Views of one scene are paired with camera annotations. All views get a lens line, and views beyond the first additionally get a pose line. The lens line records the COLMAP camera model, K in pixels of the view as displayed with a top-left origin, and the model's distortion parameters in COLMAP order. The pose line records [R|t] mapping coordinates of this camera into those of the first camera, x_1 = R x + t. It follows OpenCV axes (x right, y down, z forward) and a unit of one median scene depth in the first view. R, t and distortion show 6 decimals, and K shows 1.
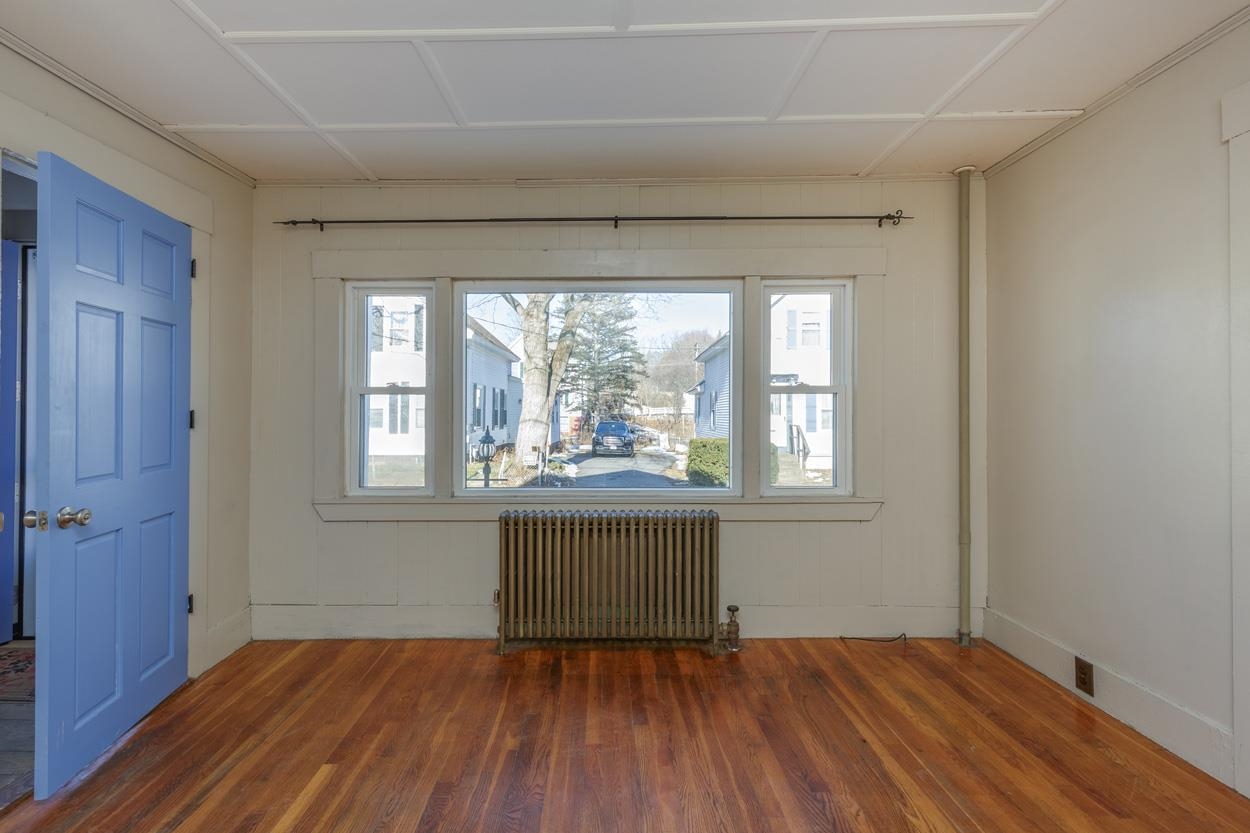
lens RADIAL K [[566.0, 0, 614.2], [0, 566.0, 398.0], [0, 0, 1]] dist [0.008797, -0.002388]
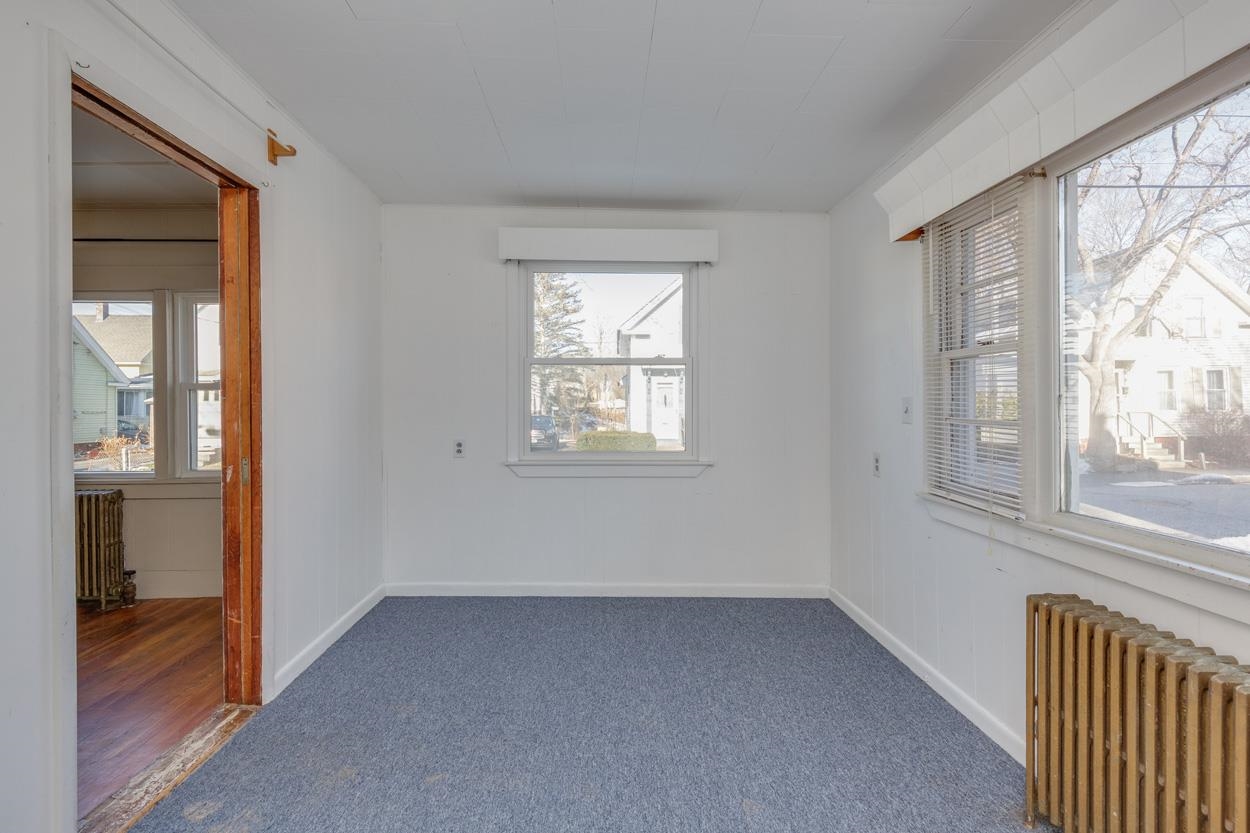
lens RADIAL K [[572.4, 0, 604.8], [0, 572.4, 408.9], [0, 0, 1]] dist [0.016603, -0.000121]
pose [[0.999927, 0.001083, 0.011993, 1.186211], [-0.001448, 0.999535, 0.030460, -0.004960], [-0.011955, -0.030475, 0.999464, -0.202128]]
